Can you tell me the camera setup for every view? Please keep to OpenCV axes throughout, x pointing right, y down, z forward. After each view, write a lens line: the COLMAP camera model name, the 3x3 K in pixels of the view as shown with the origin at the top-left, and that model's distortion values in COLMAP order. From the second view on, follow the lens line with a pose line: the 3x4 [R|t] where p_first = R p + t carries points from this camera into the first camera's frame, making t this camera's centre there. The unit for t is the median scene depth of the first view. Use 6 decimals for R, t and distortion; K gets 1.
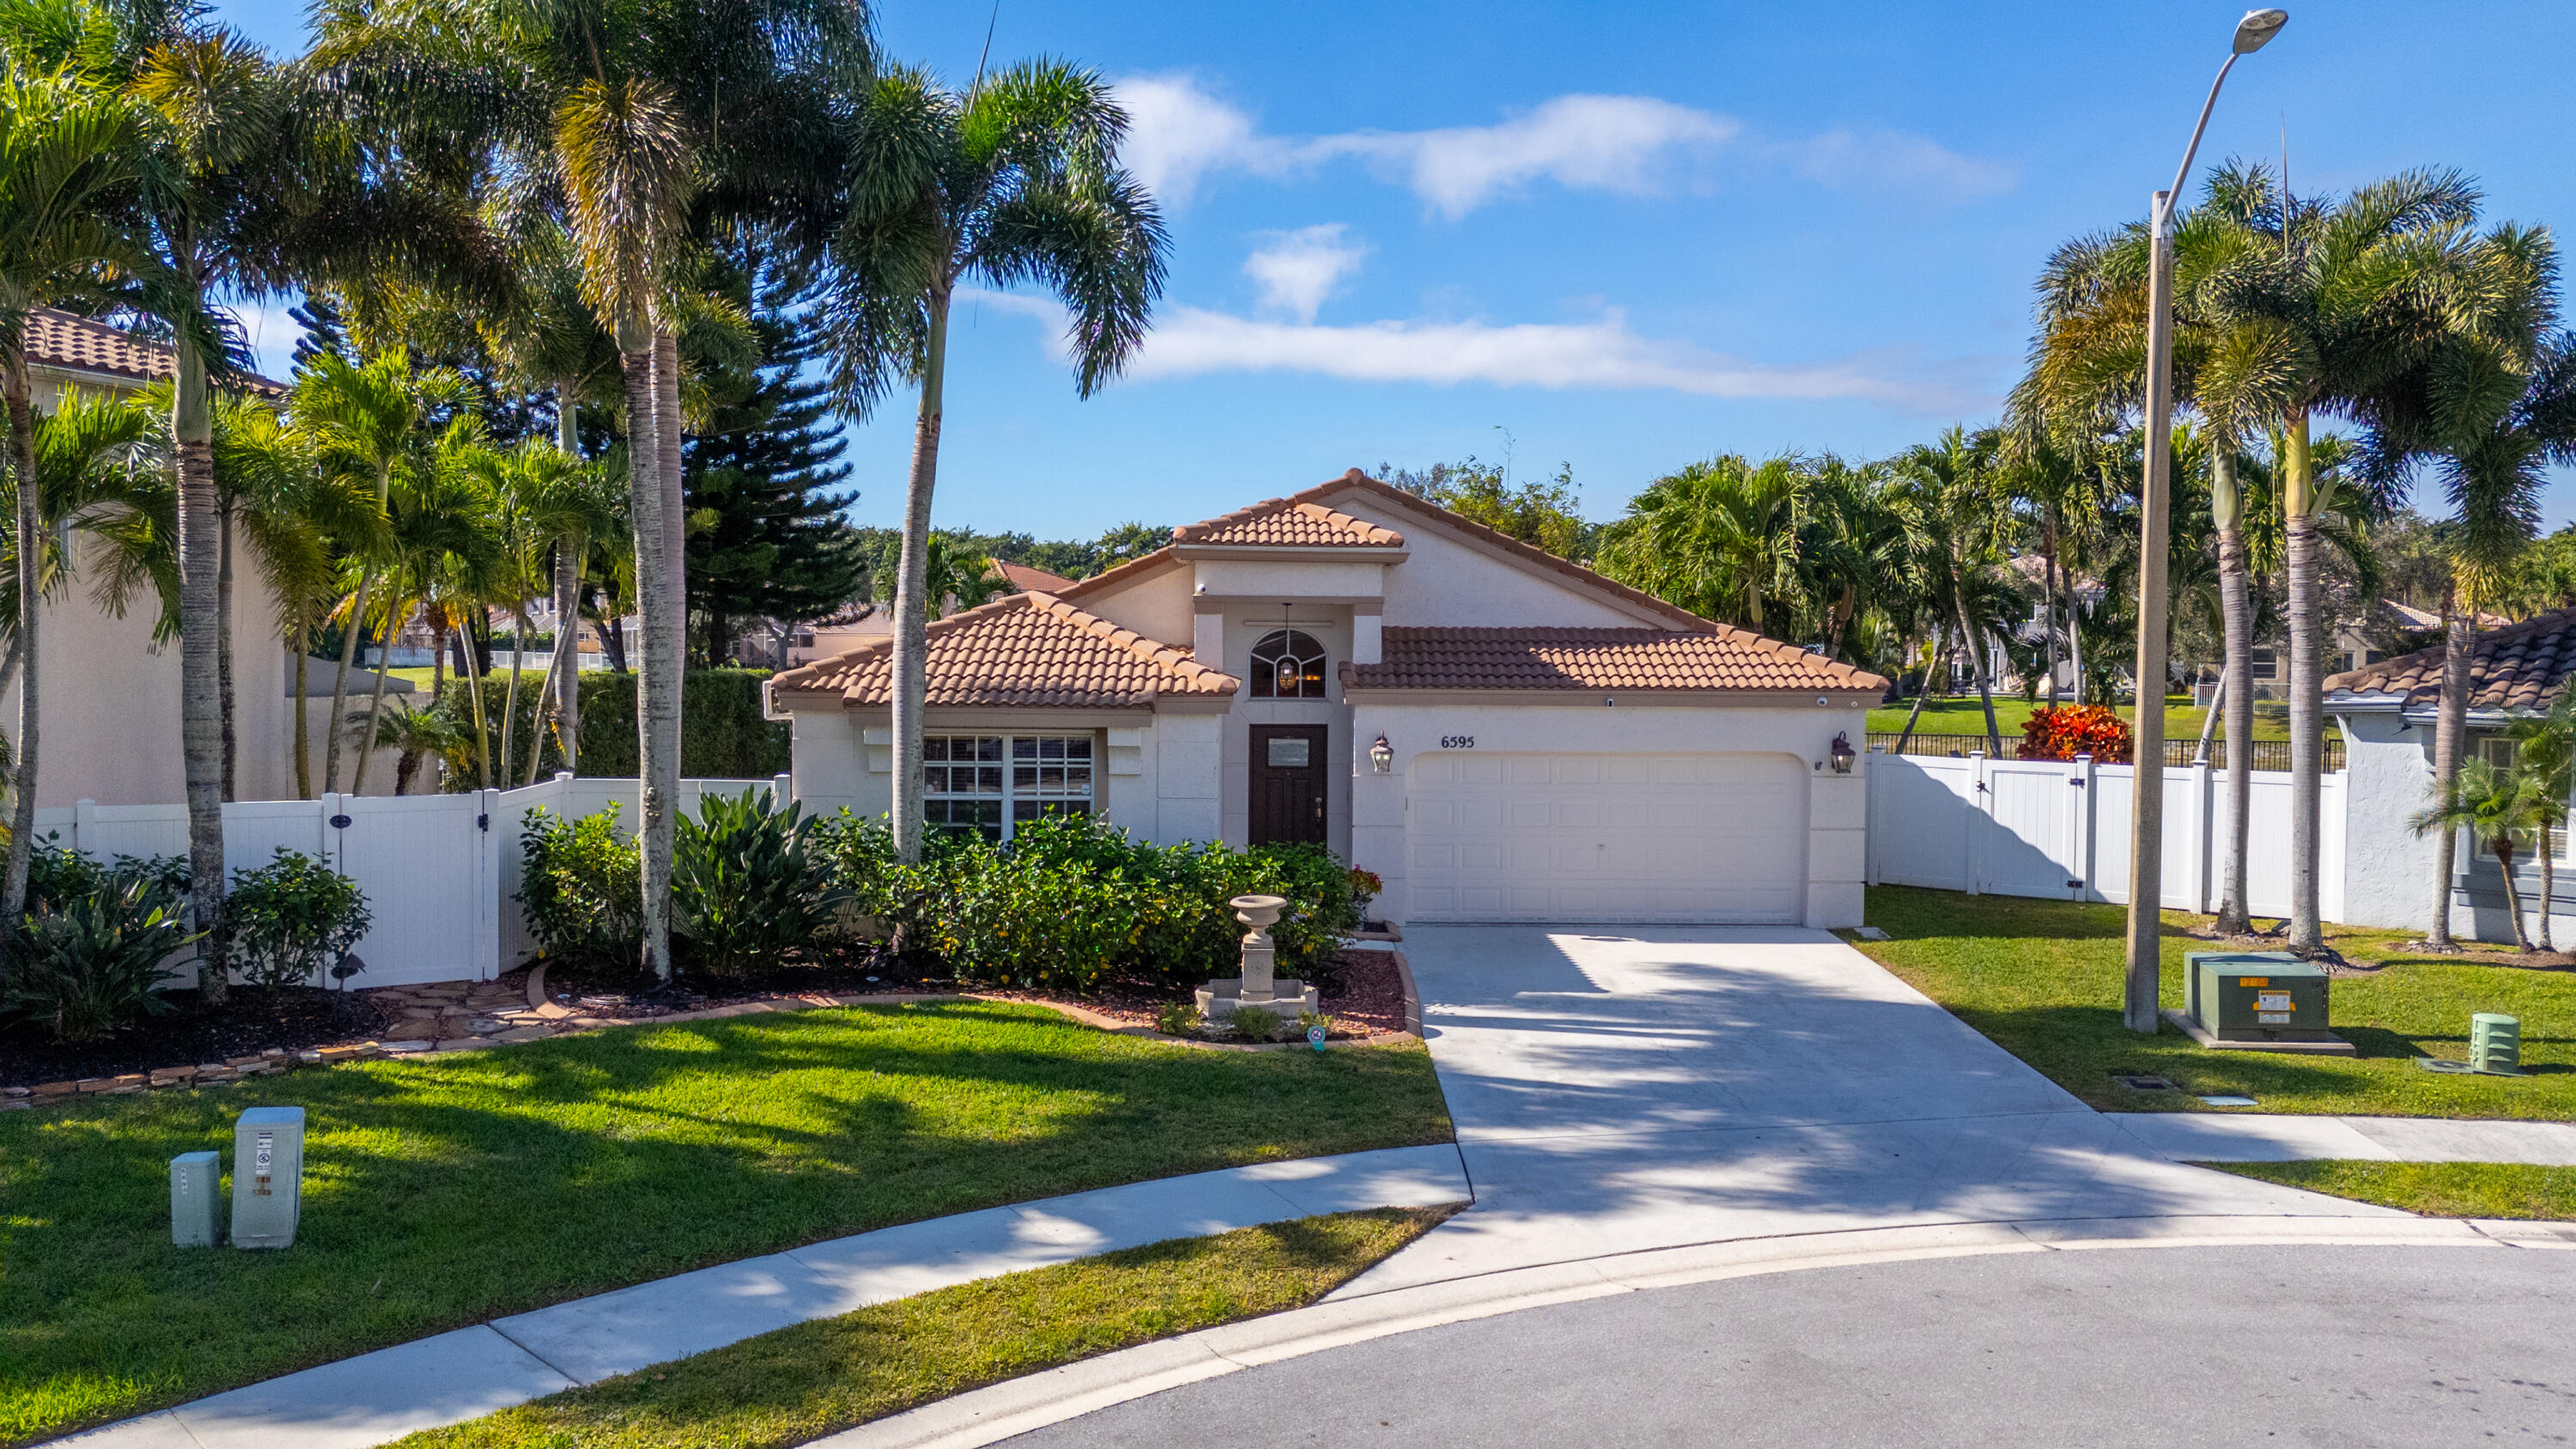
lens RADIAL K [[1928.2, 0, 1278.7], [0, 1928.2, 725.0], [0, 0, 1]] dist [0.006256, -0.001324]
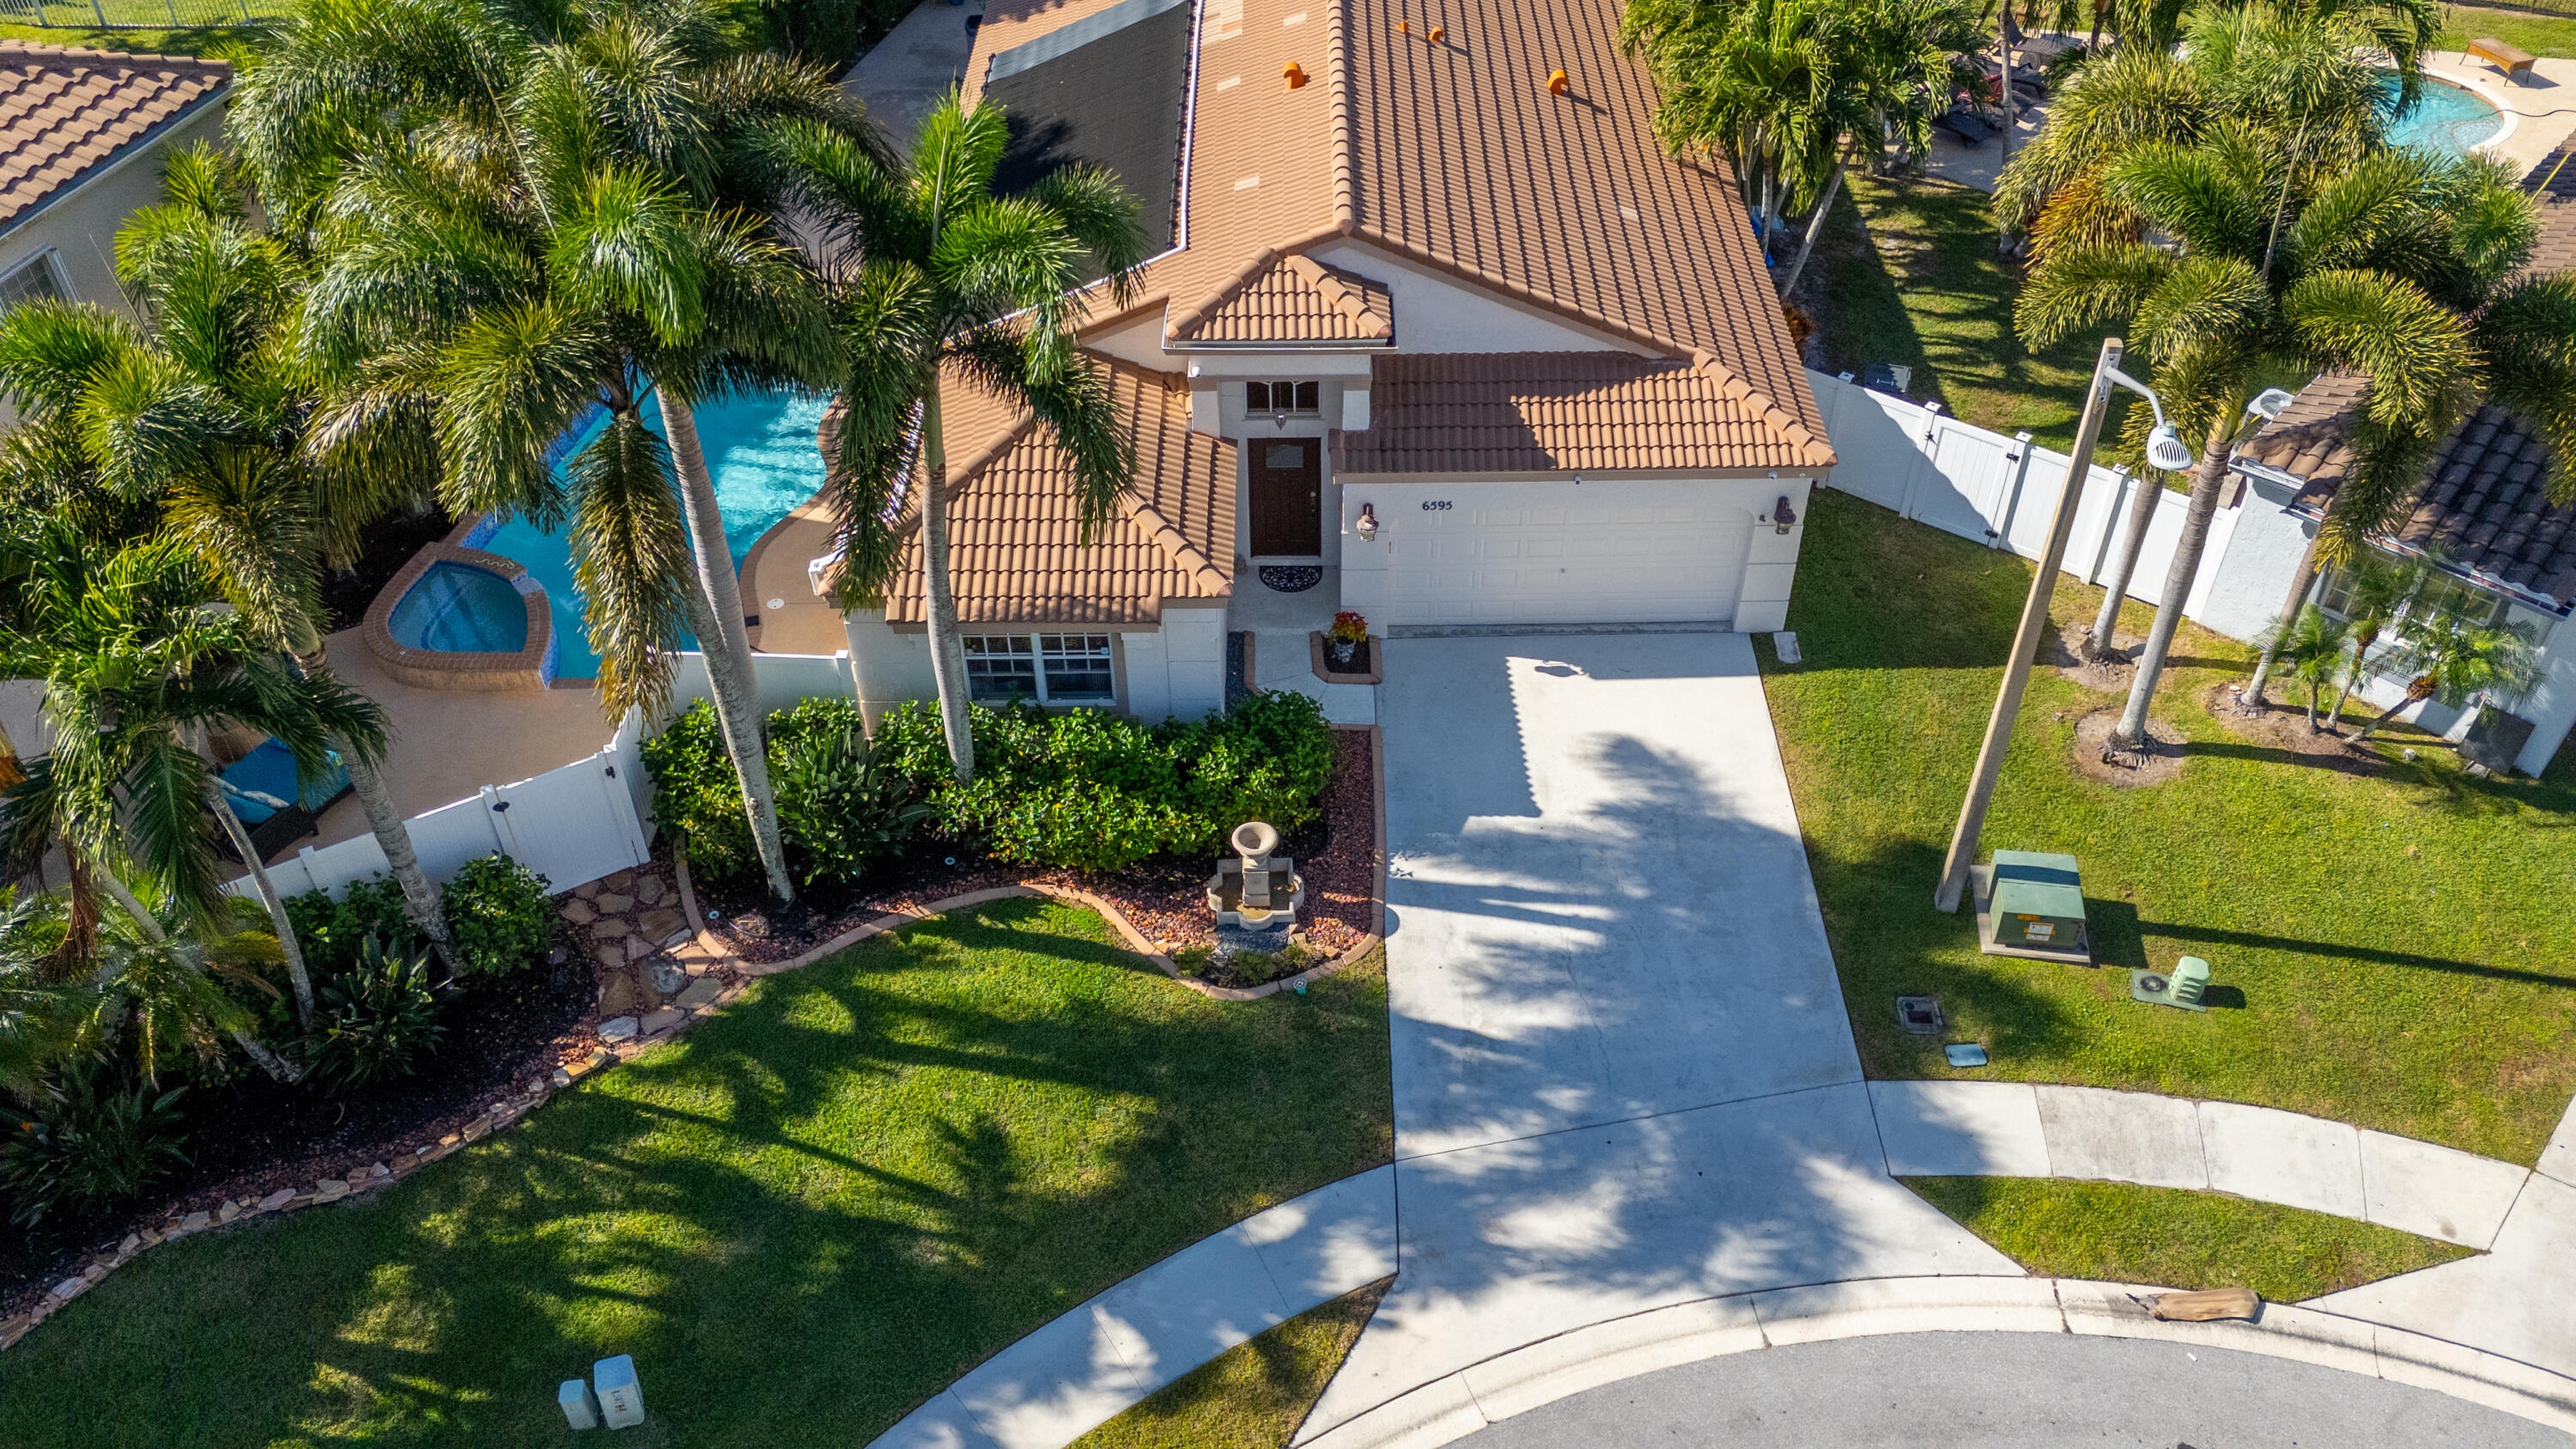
lens RADIAL K [[1967.4, 0, 1288.0], [0, 1967.4, 724.5], [0, 0, 1]] dist [-0.036935, -0.001347]
pose [[0.999854, -0.006533, -0.015768, 0.027782], [0.015046, 0.773514, 0.633601, -0.675351], [0.008057, -0.633746, 0.773499, 0.062311]]
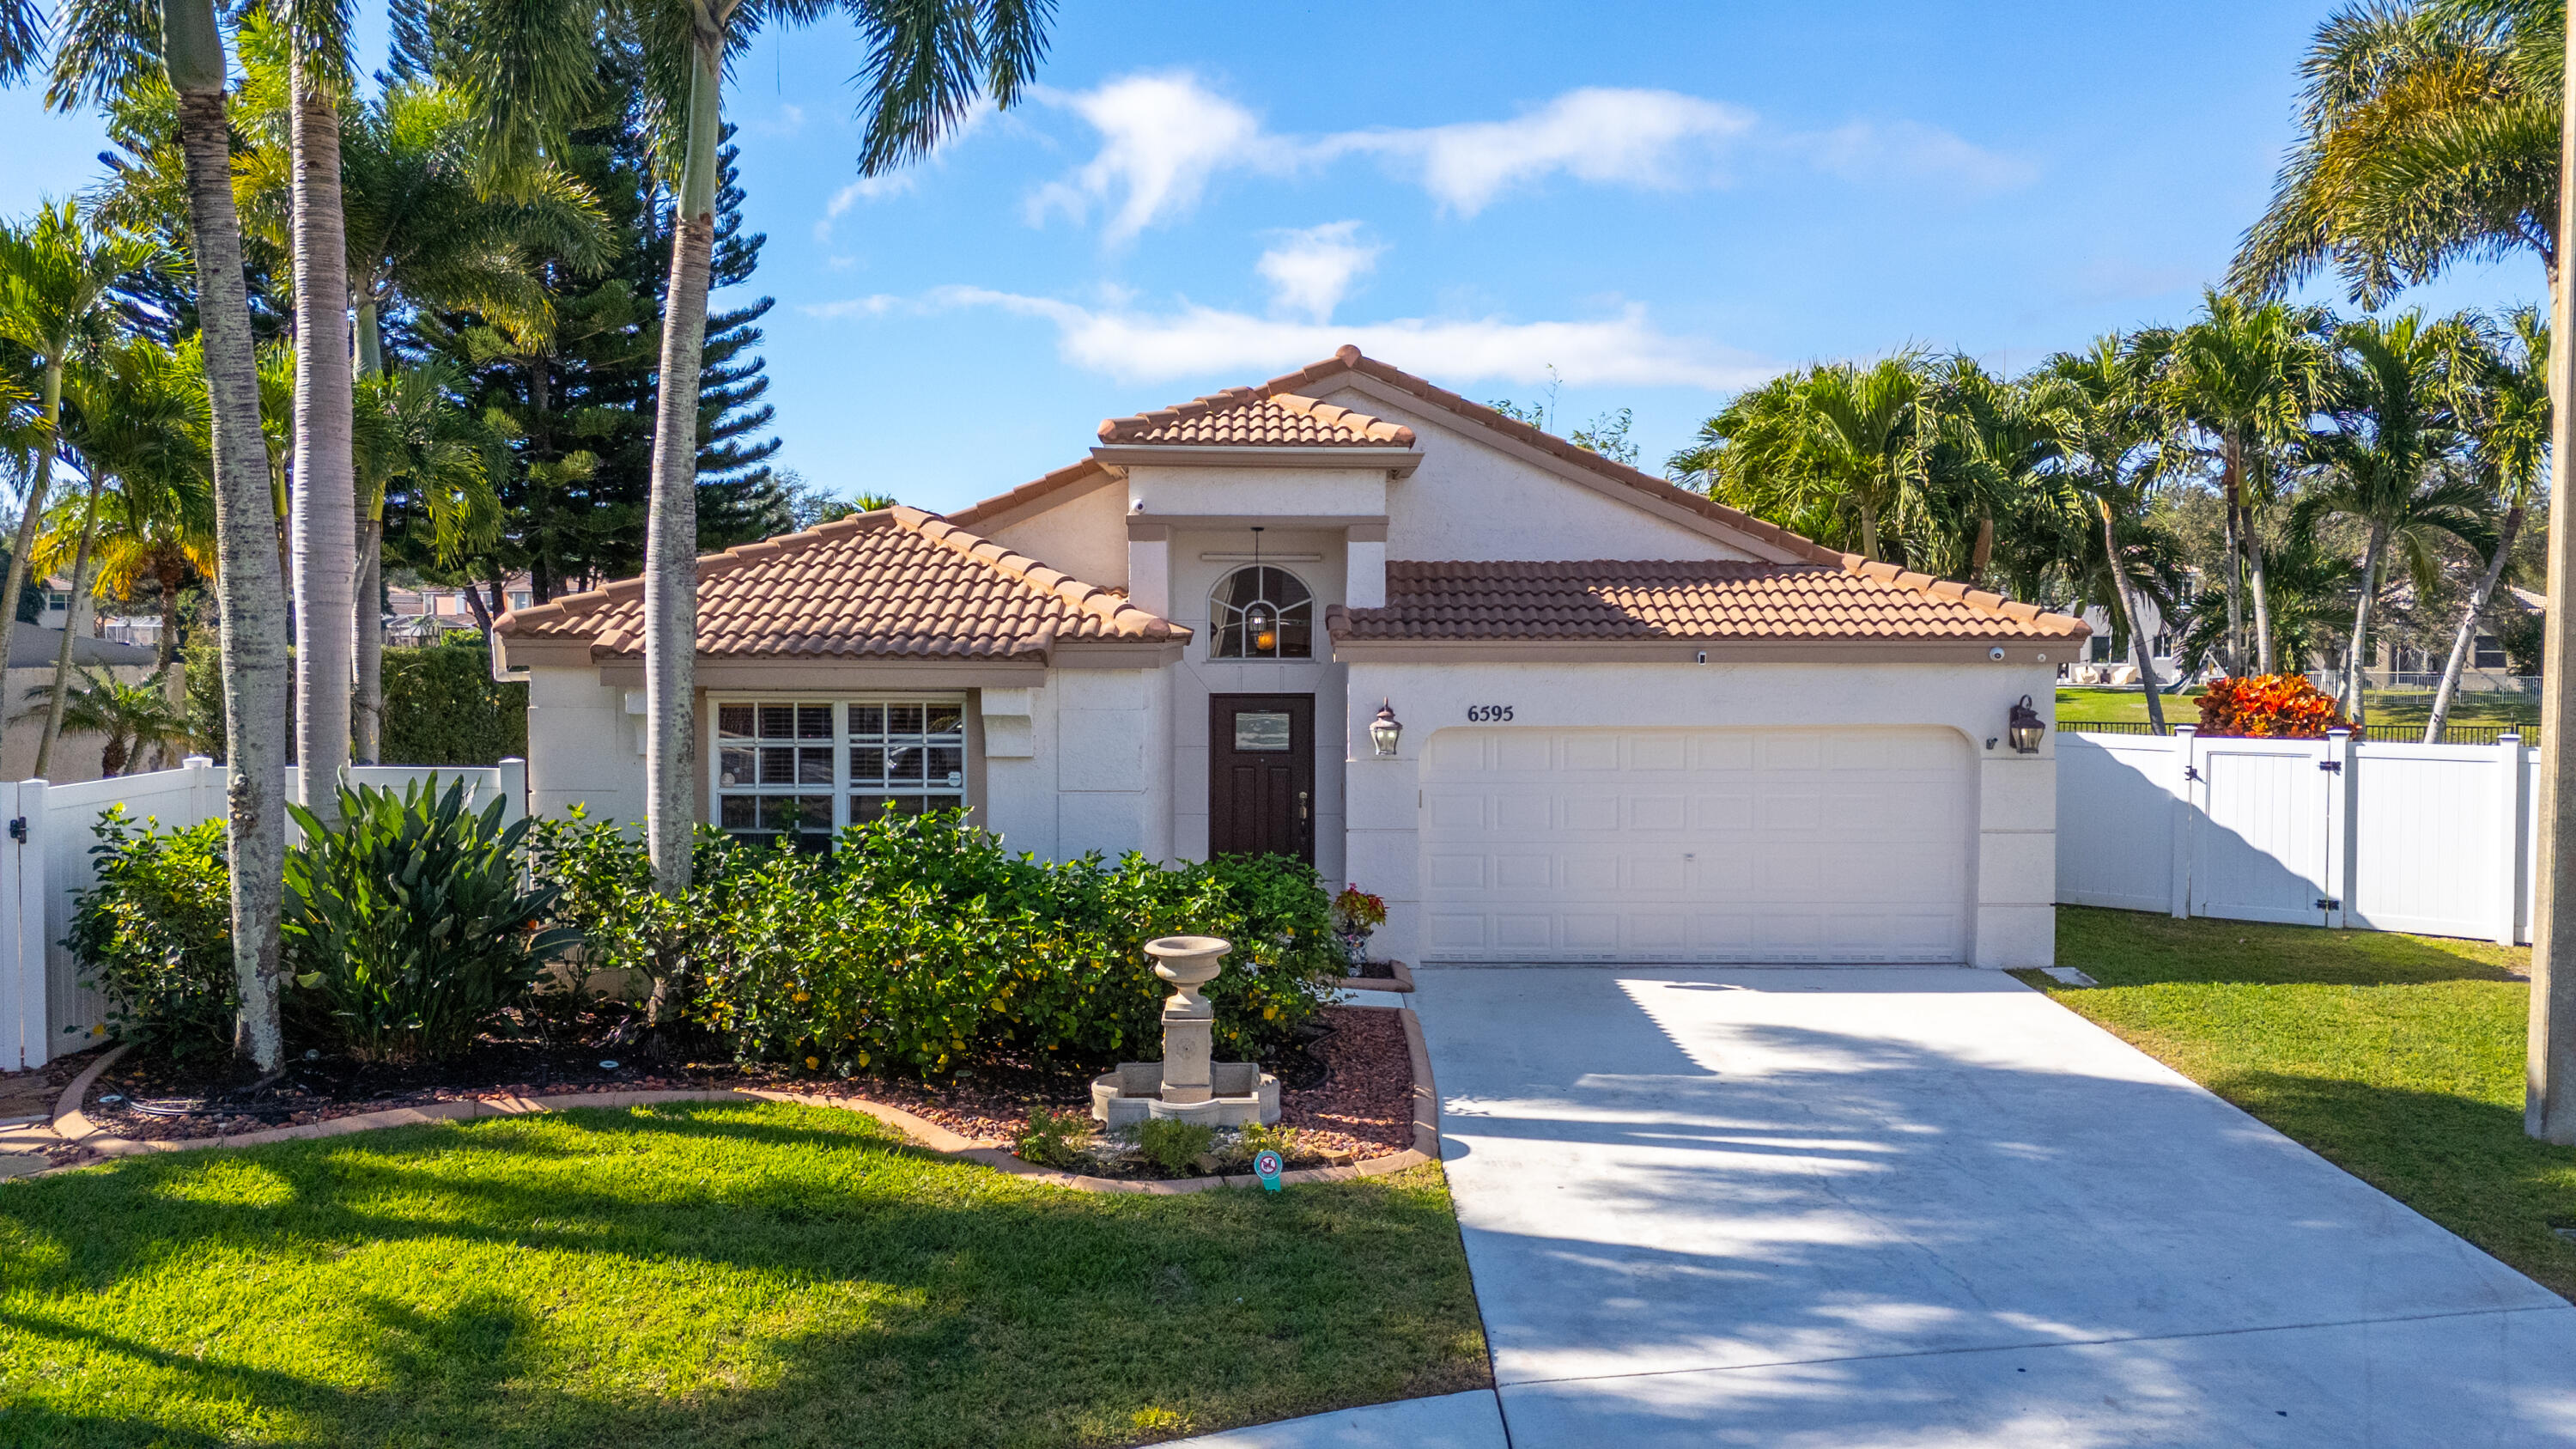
lens RADIAL K [[1928.2, 0, 1278.7], [0, 1928.2, 725.0], [0, 0, 1]] dist [0.006256, -0.001324]
pose [[0.999871, -0.005175, -0.015232, 0.027197], [0.005139, 0.999984, -0.002392, 0.016214], [0.015244, 0.002314, 0.999881, 0.308284]]
